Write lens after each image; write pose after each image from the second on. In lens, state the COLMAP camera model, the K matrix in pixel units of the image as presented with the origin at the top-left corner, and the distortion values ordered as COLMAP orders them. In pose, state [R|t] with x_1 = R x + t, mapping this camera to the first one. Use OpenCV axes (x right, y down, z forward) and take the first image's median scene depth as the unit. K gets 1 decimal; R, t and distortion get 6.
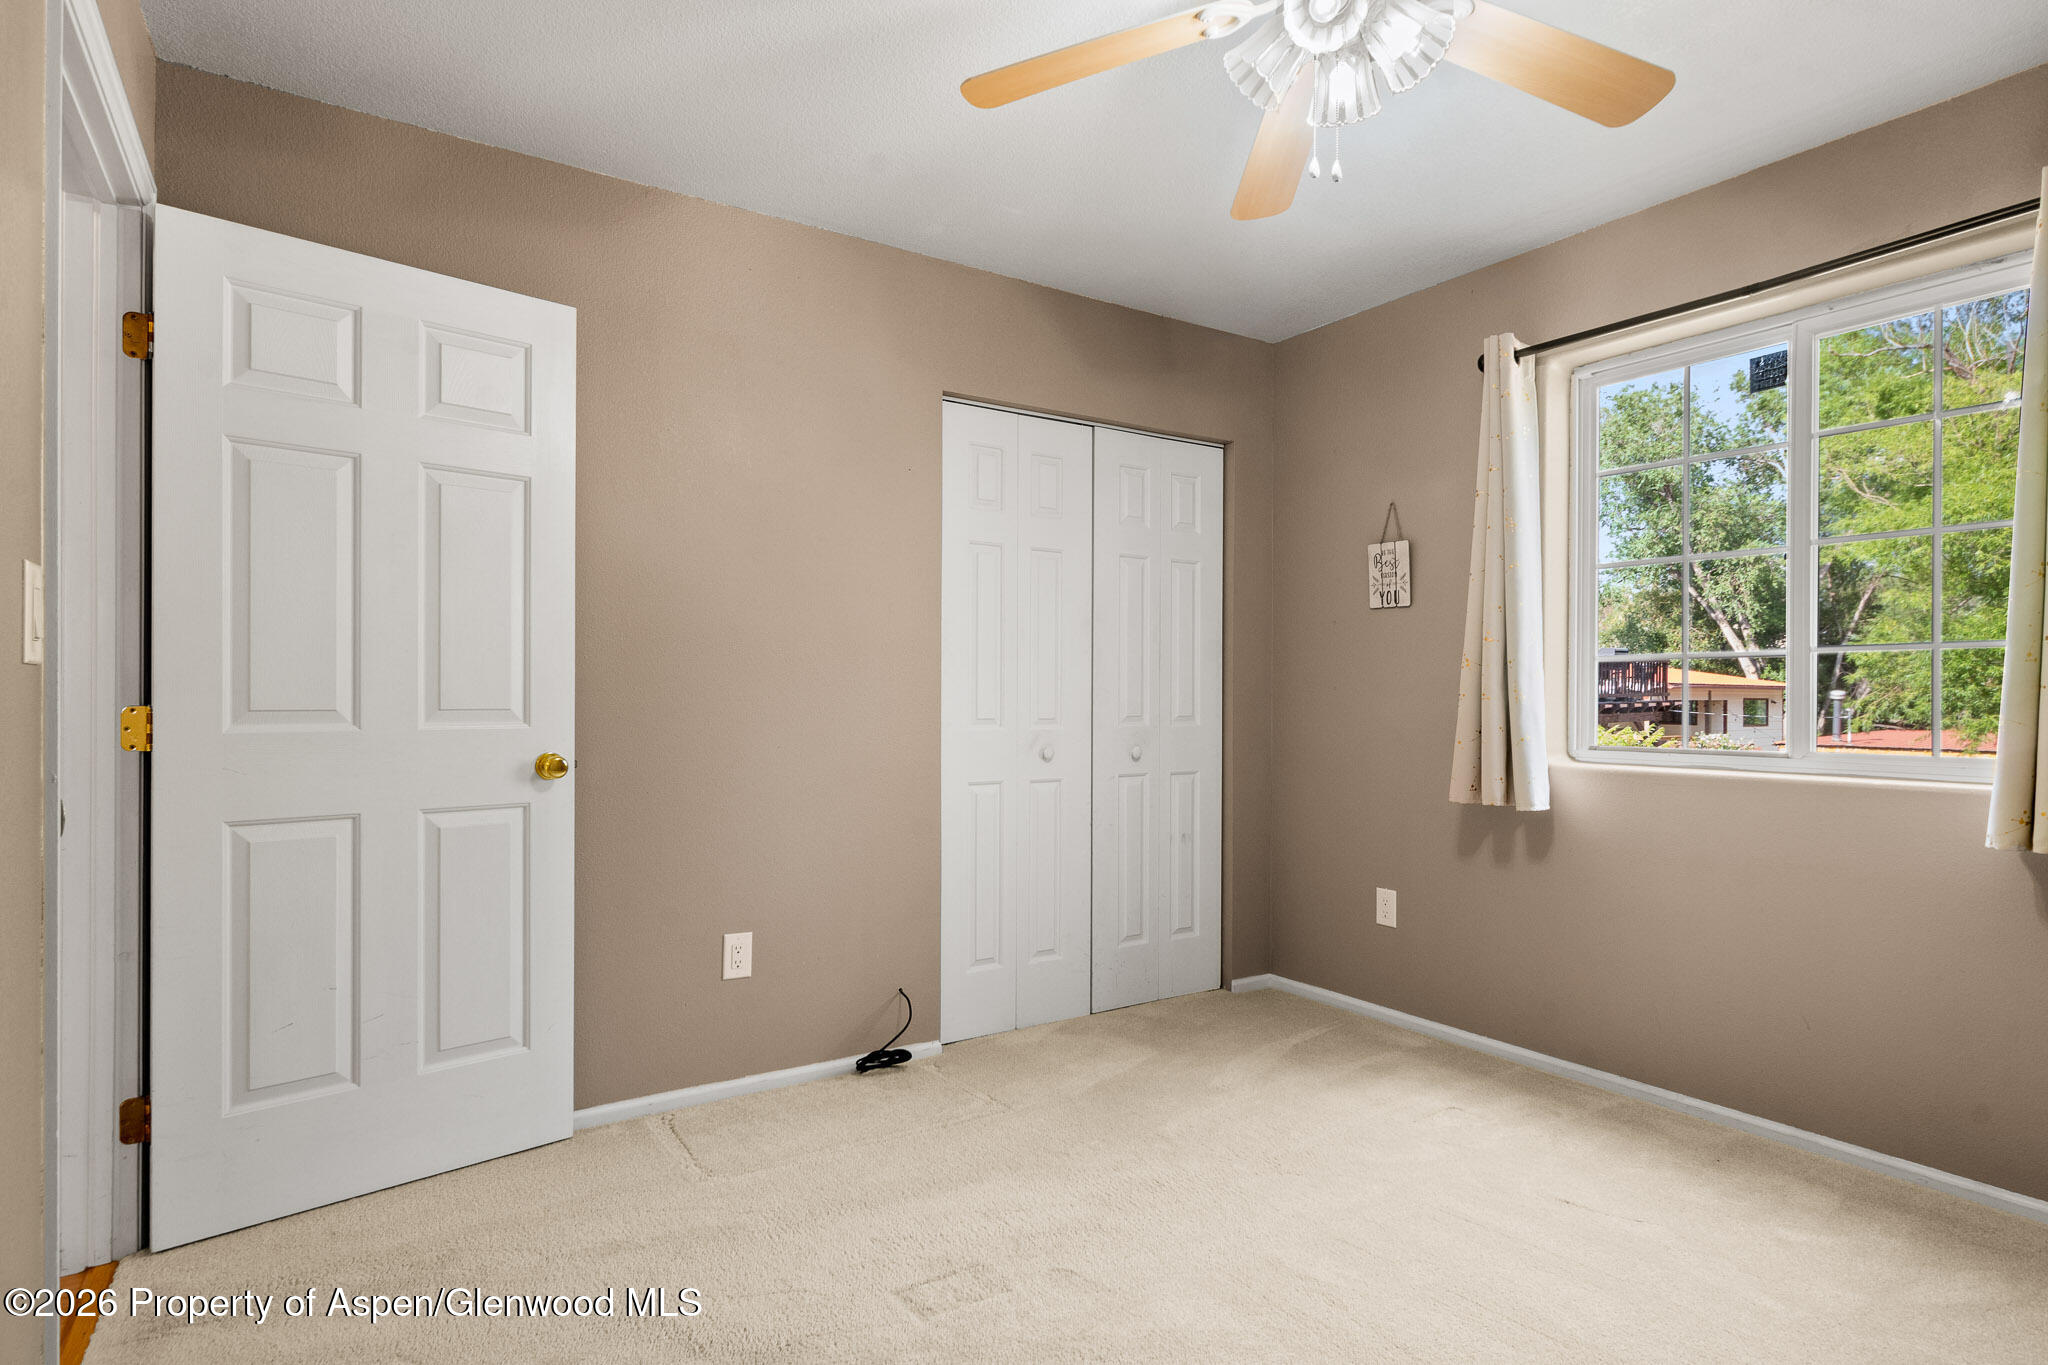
lens RADIAL K [[1083.6, 0, 1018.9], [0, 1083.6, 686.1], [0, 0, 1]] dist [0.001250, 0.000641]
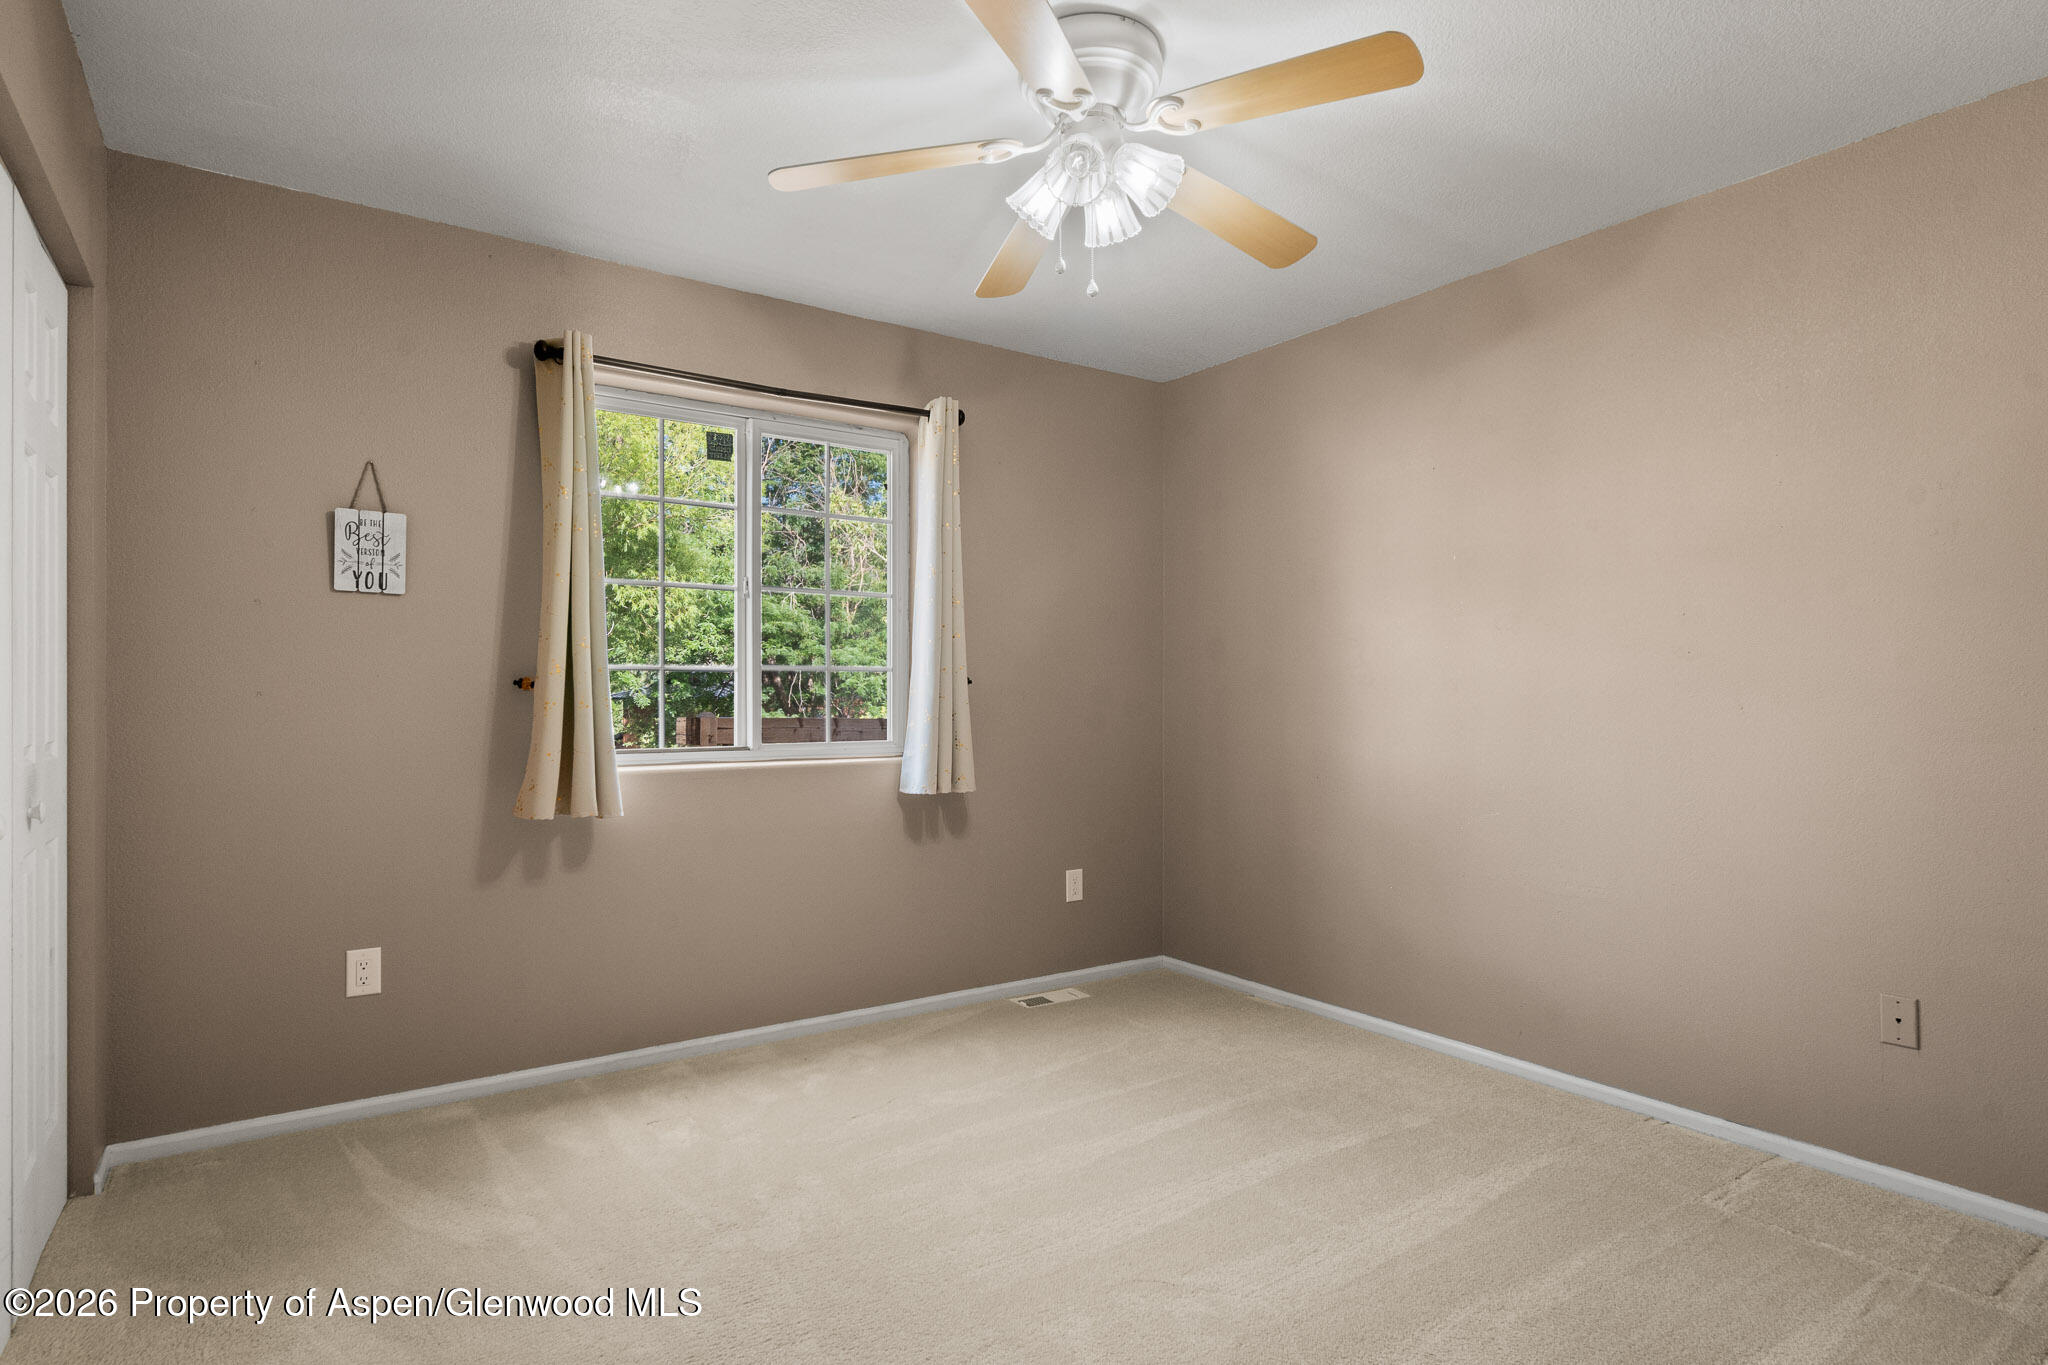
lens RADIAL K [[1083.6, 0, 1018.9], [0, 1083.6, 686.1], [0, 0, 1]] dist [0.001250, 0.000641]
pose [[-0.027576, 0.008560, 0.999583, -0.497976], [-0.009957, 0.999911, -0.008838, -0.001976], [-0.999570, -0.010197, -0.027489, 0.584221]]
